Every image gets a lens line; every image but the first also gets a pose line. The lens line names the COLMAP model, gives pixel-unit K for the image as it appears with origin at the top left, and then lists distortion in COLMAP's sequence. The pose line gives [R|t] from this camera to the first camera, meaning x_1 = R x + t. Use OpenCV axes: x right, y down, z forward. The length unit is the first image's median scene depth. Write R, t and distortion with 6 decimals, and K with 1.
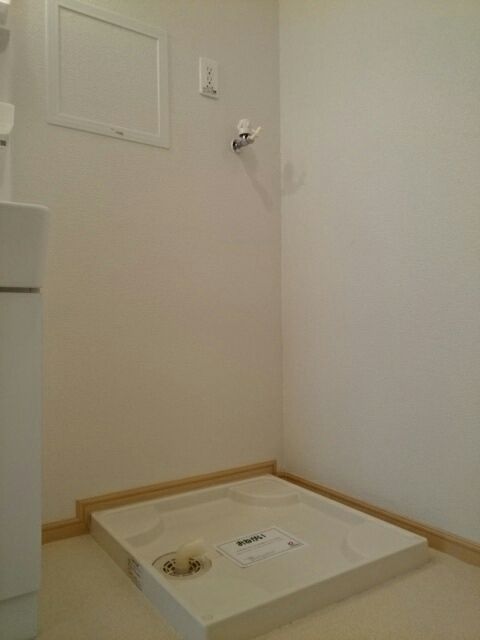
lens RADIAL K [[504.8, 0, 238.4], [0, 504.8, 316.8], [0, 0, 1]] dist [0.068963, -0.047424]
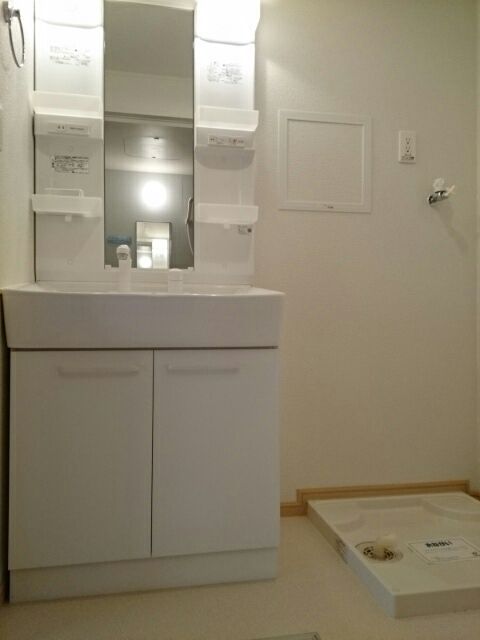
lens RADIAL K [[504.8, 0, 235.2], [0, 504.8, 322.7], [0, 0, 1]] dist [0.068963, -0.047424]
pose [[0.919753, 0.010113, -0.392367, 0.047918], [-0.001225, 0.999737, 0.022894, -0.101508], [0.392495, -0.020576, 0.919524, -0.262992]]
